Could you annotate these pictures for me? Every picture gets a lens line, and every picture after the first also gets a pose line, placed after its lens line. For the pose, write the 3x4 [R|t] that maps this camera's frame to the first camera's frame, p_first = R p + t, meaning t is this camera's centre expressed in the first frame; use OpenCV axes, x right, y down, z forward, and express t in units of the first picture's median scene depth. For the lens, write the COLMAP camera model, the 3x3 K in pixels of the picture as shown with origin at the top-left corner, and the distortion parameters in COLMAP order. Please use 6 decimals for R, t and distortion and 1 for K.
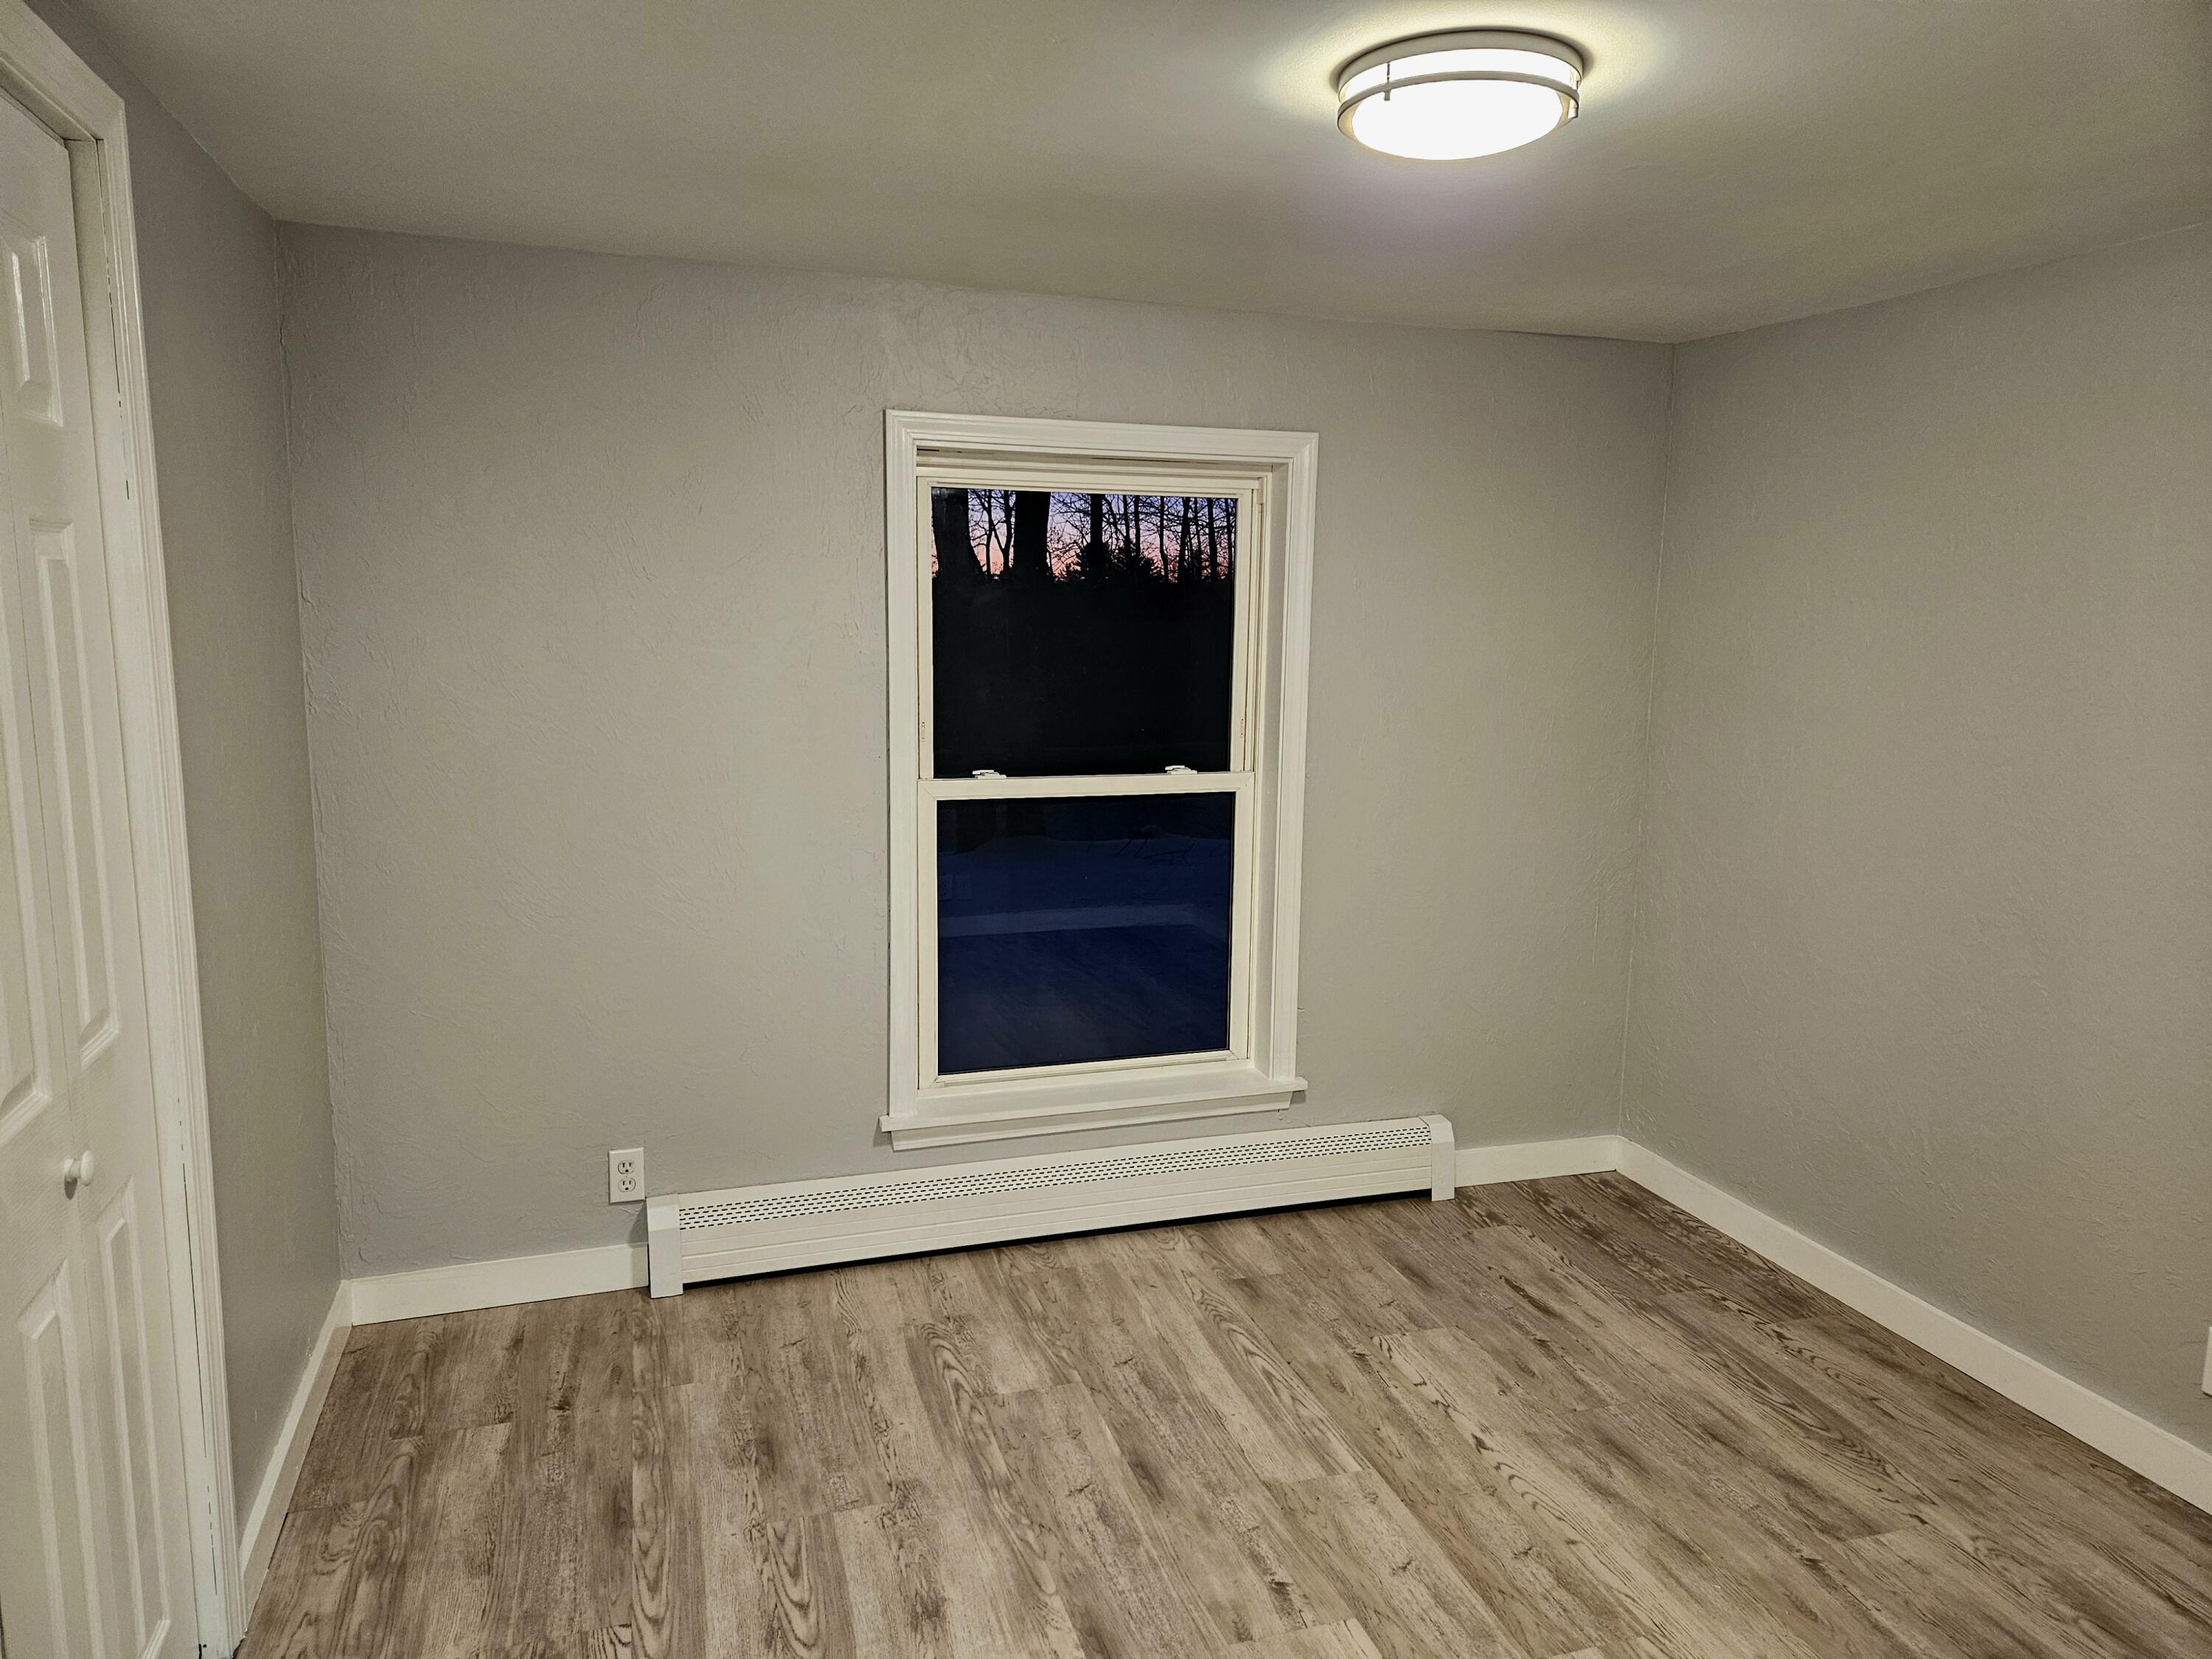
lens RADIAL K [[1465.4, 0, 1096.5], [0, 1465.4, 827.1], [0, 0, 1]] dist [0.079365, -0.059584]
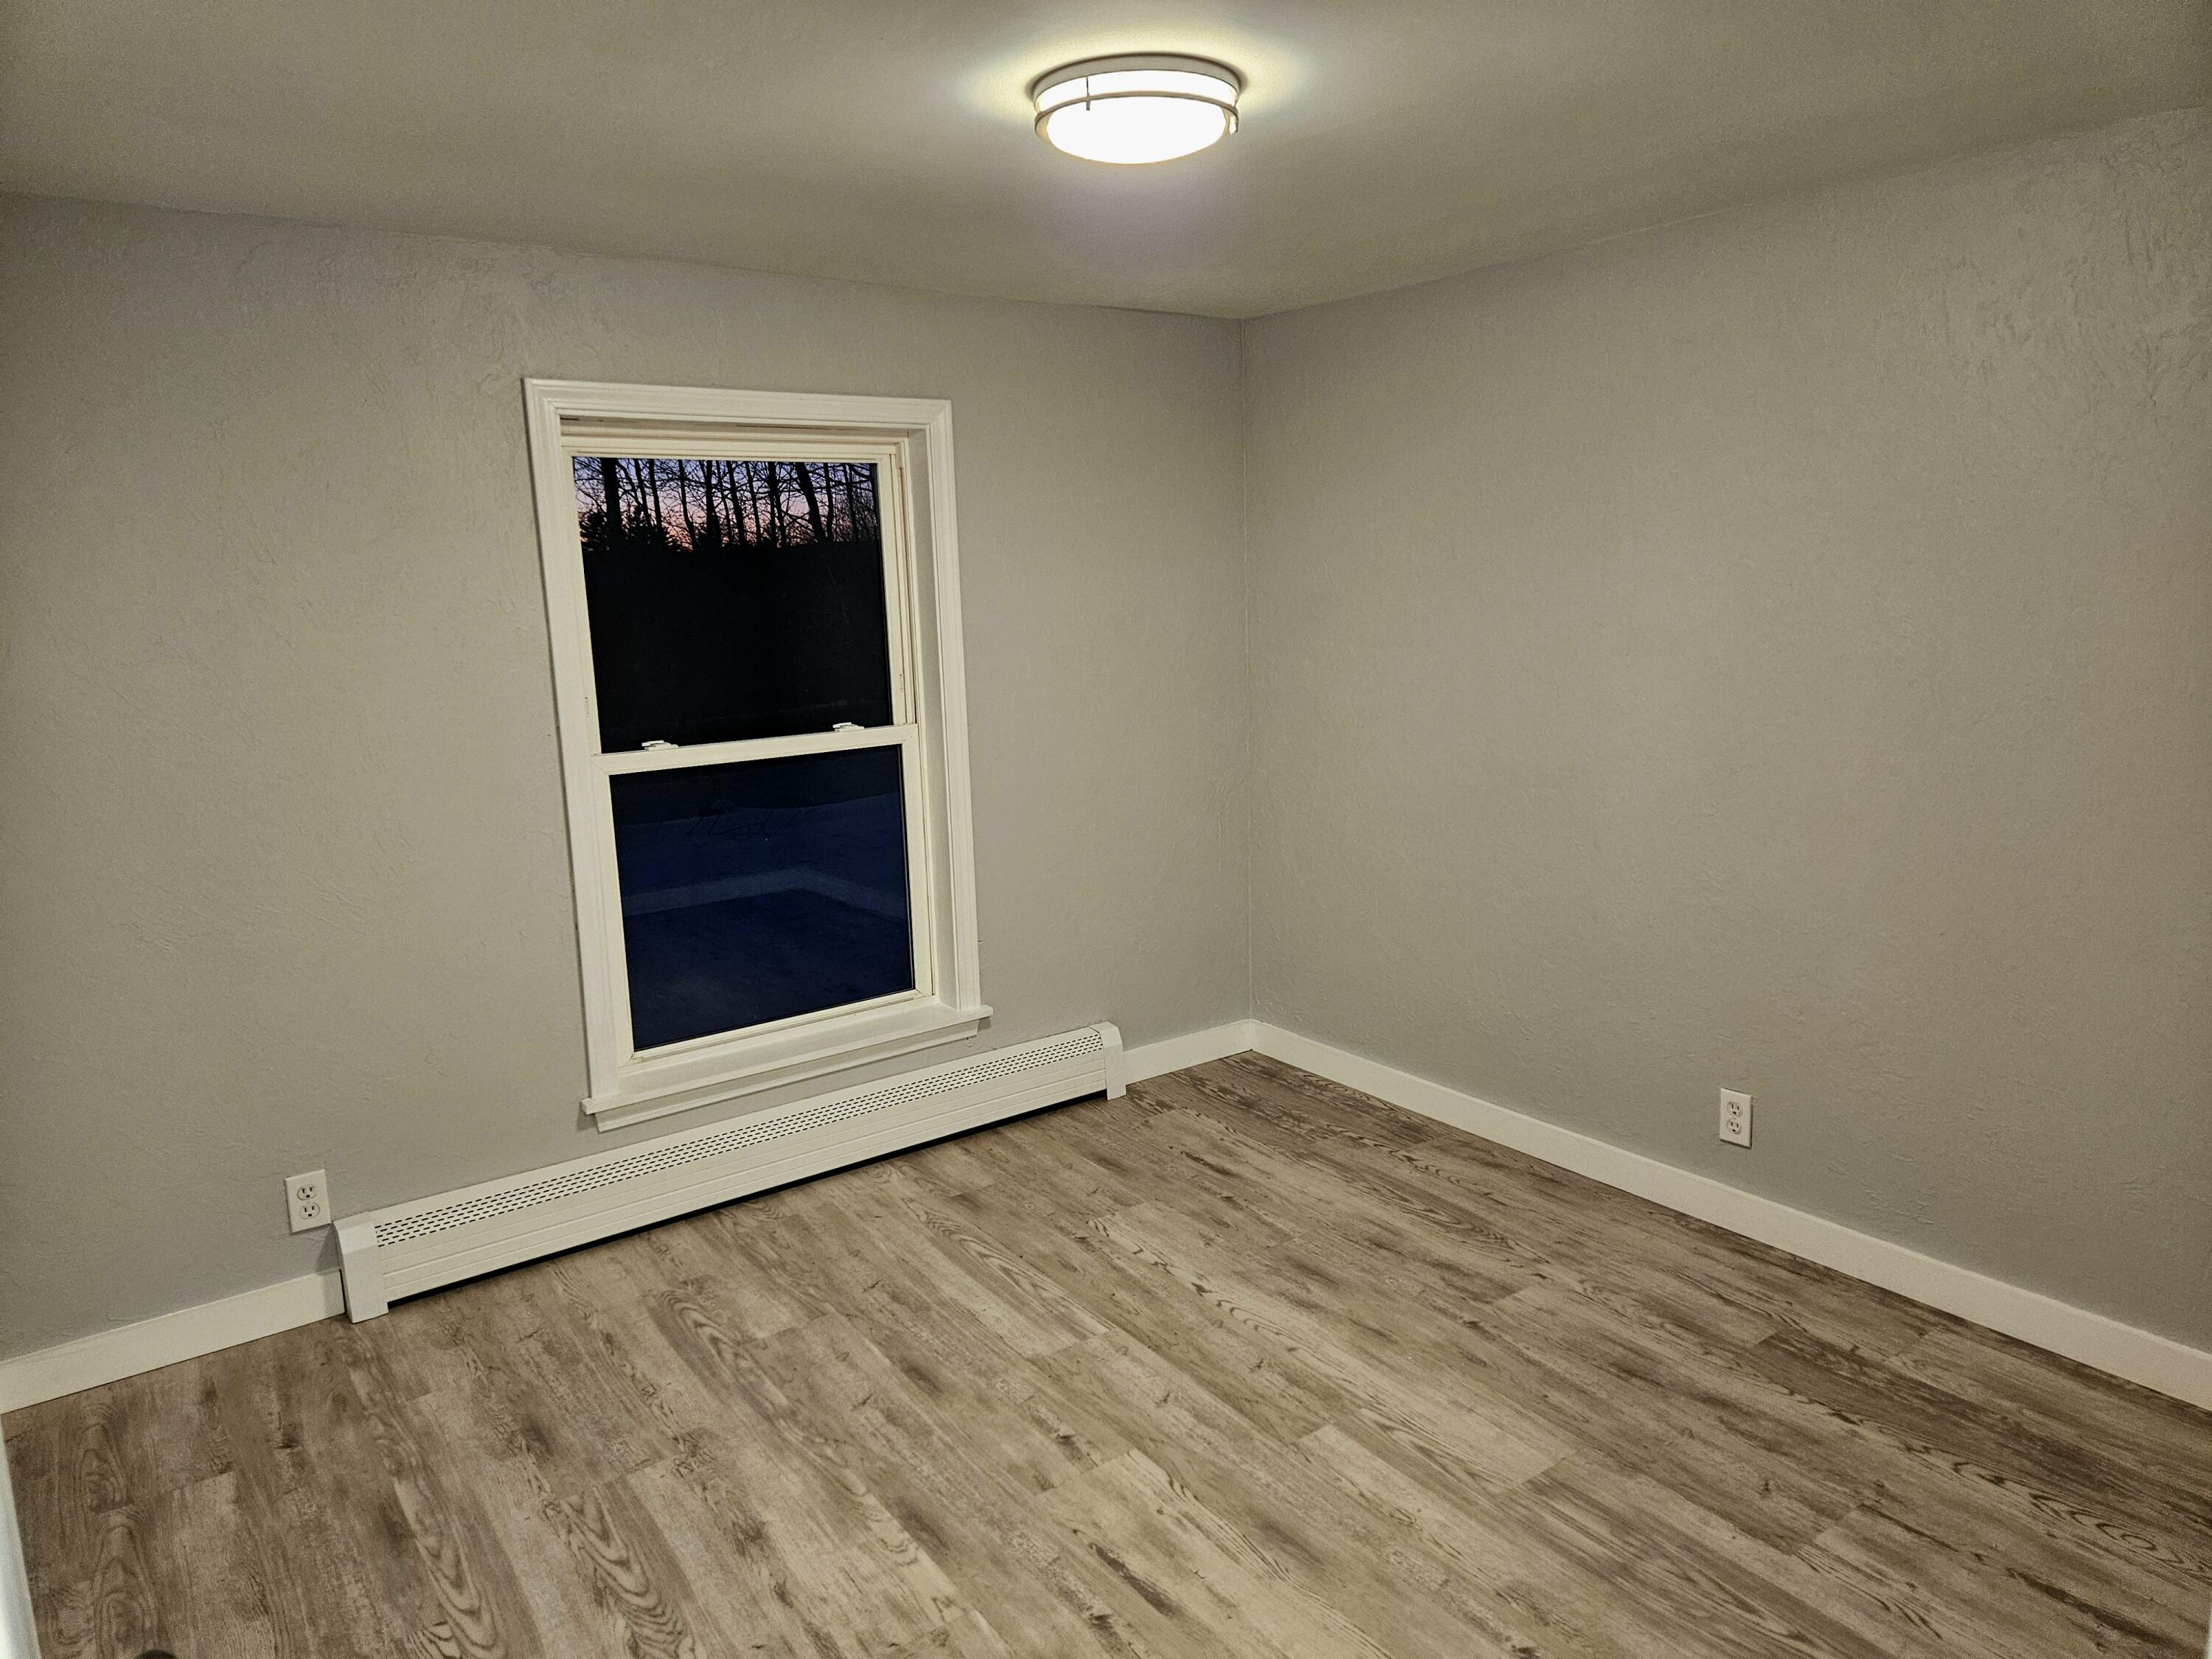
lens RADIAL K [[1465.4, 0, 1088.5], [0, 1465.4, 811.9], [0, 0, 1]] dist [0.079365, -0.059584]
pose [[0.951310, -0.095369, 0.293112, -0.108795], [0.091210, 0.995442, 0.027859, 0.009486], [-0.294433, 0.000232, 0.955672, -0.051631]]
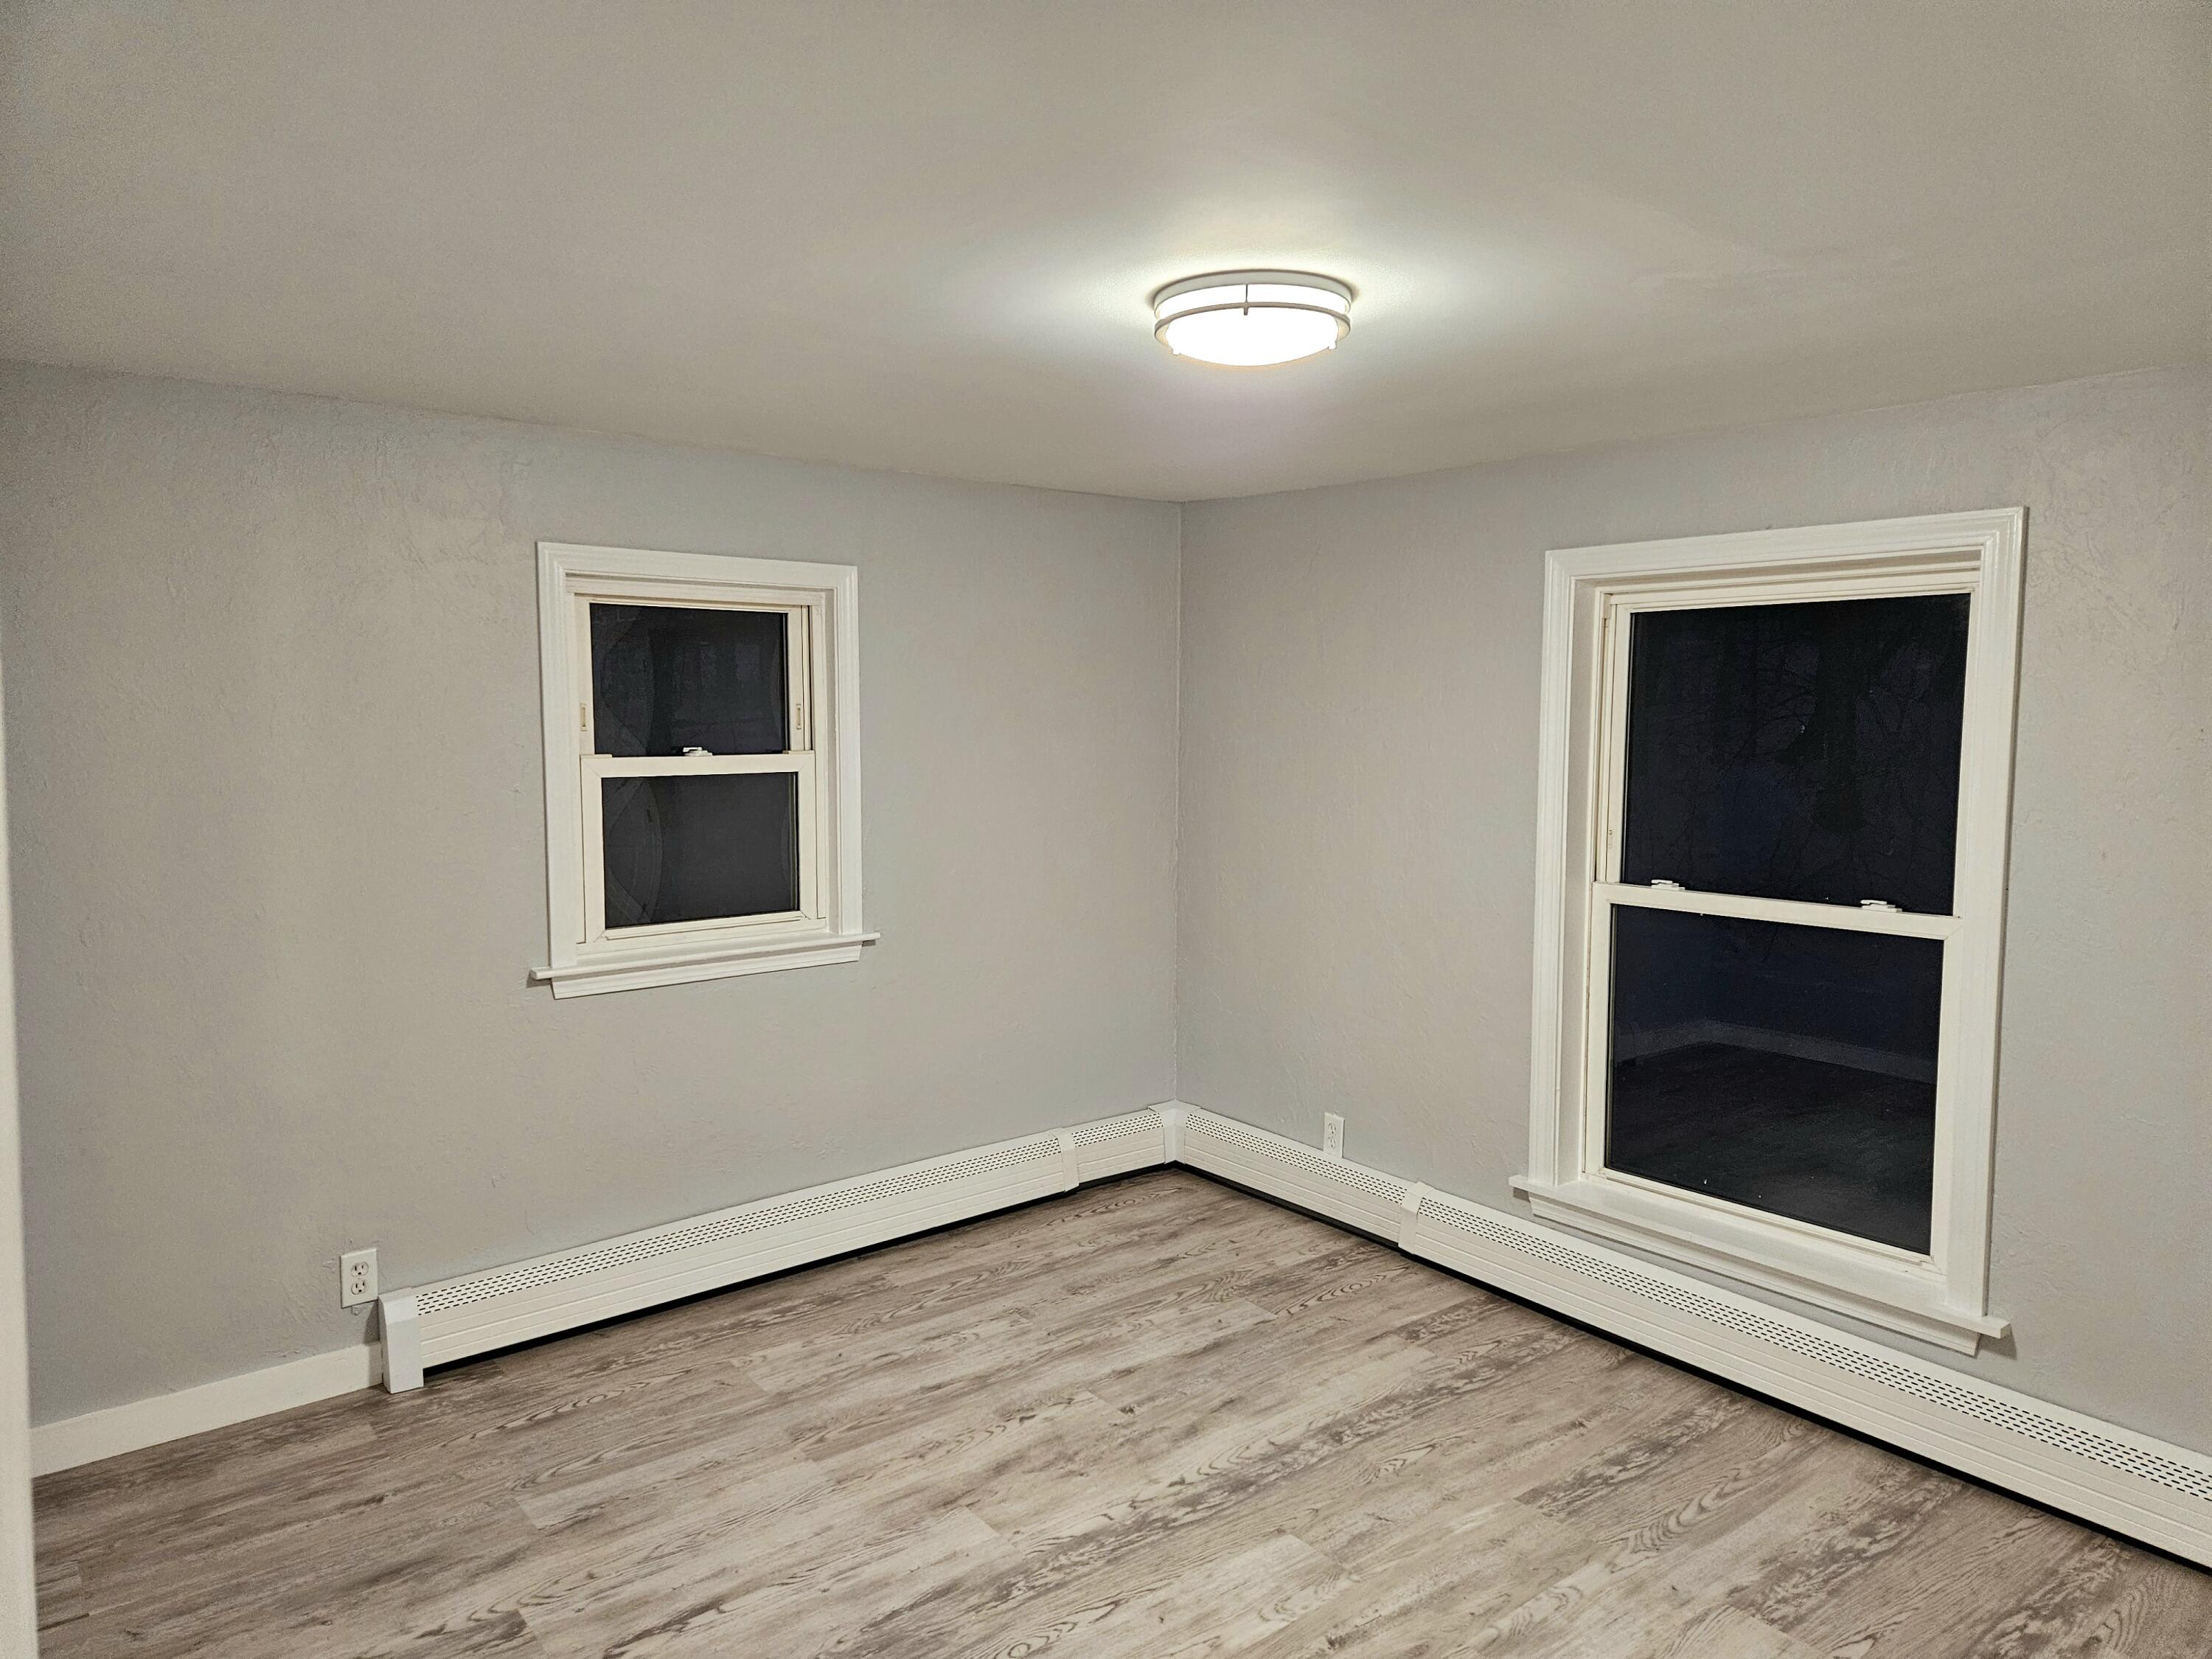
lens RADIAL K [[1465.4, 0, 1112.4], [0, 1465.4, 830.2], [0, 0, 1]] dist [0.079365, -0.059584]
pose [[0.374964, 0.065760, -0.924704, 0.839583], [-0.138690, 0.990234, 0.014182, -0.039831], [0.916606, 0.122930, 0.380423, 0.291596]]
